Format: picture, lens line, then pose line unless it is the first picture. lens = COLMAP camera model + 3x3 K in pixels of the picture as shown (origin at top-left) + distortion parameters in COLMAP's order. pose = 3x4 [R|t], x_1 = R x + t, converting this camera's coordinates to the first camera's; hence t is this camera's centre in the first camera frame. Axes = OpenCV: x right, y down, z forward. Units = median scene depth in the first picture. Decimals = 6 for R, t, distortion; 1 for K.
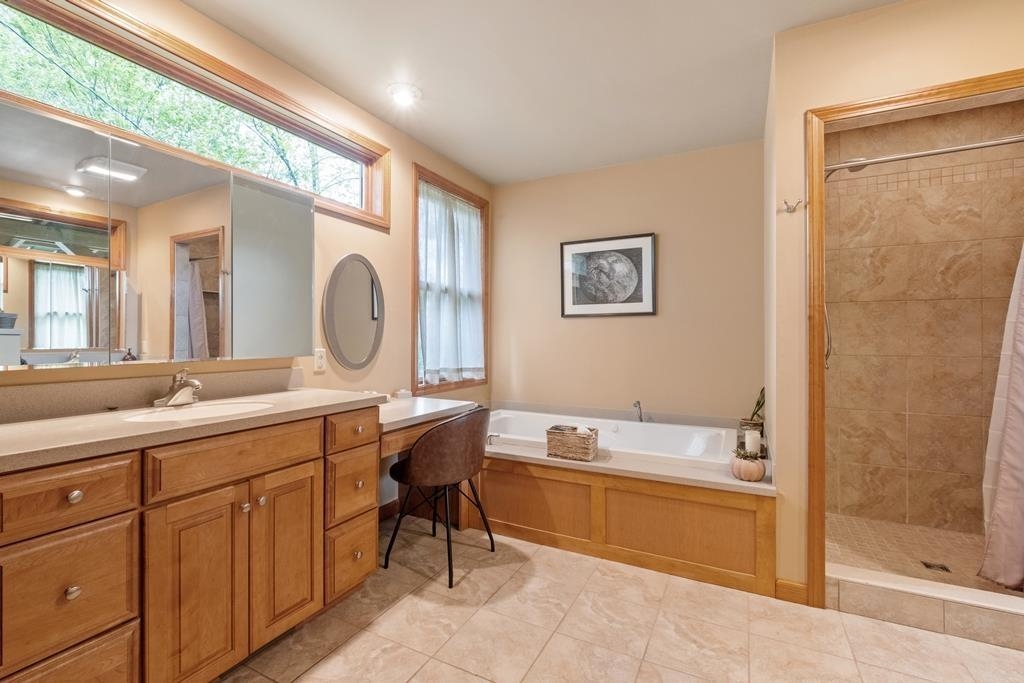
lens RADIAL K [[445.3, 0, 511.6], [0, 445.3, 347.0], [0, 0, 1]] dist [-0.010153, 0.000675]
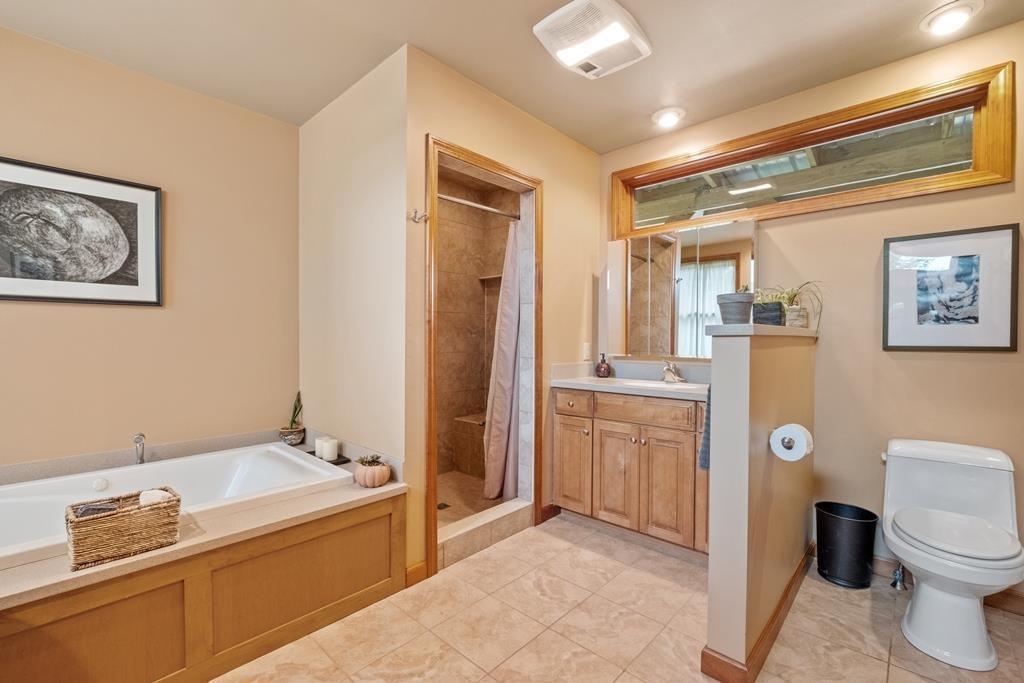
lens RADIAL K [[445.3, 0, 511.6], [0, 445.3, 347.0], [0, 0, 1]] dist [-0.010153, 0.000675]
pose [[0.265425, -0.016876, 0.963984, -0.281647], [0.016672, 0.999778, 0.012912, -0.010289], [-0.963987, 0.012645, 0.265647, 0.393274]]
